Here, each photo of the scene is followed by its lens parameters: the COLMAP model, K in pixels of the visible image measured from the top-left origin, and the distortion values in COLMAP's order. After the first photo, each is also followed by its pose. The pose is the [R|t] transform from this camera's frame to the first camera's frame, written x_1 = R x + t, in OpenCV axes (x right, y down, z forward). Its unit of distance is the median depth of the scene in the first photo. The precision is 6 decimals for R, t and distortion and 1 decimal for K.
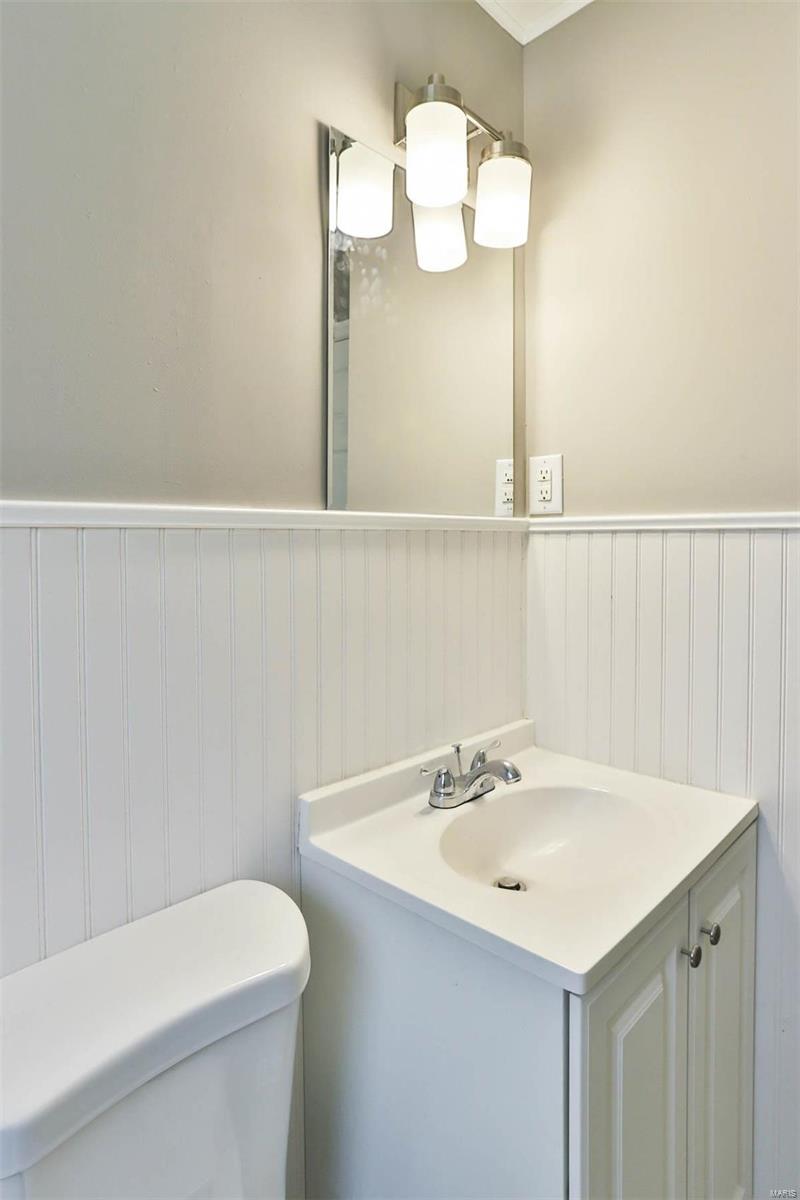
lens RADIAL K [[608.7, 0, 400.0], [0, 608.7, 600.0], [0, 0, 1]] dist [-0.056087, 0.032107]
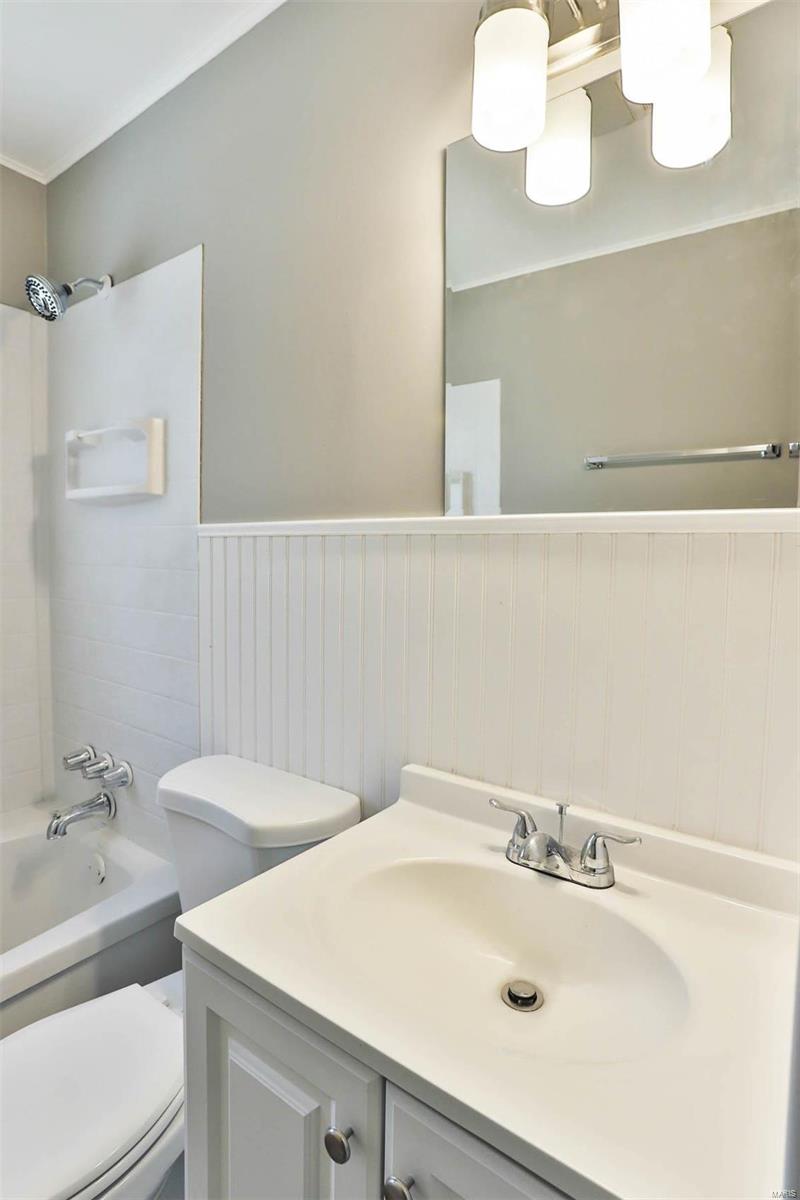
lens RADIAL K [[608.7, 0, 400.0], [0, 608.7, 600.0], [0, 0, 1]] dist [-0.056087, 0.032107]
pose [[0.153846, 0.092234, -0.983781, 1.003104], [-0.101117, 0.991876, 0.077180, -0.079305], [0.982907, 0.087603, 0.161923, 0.799569]]
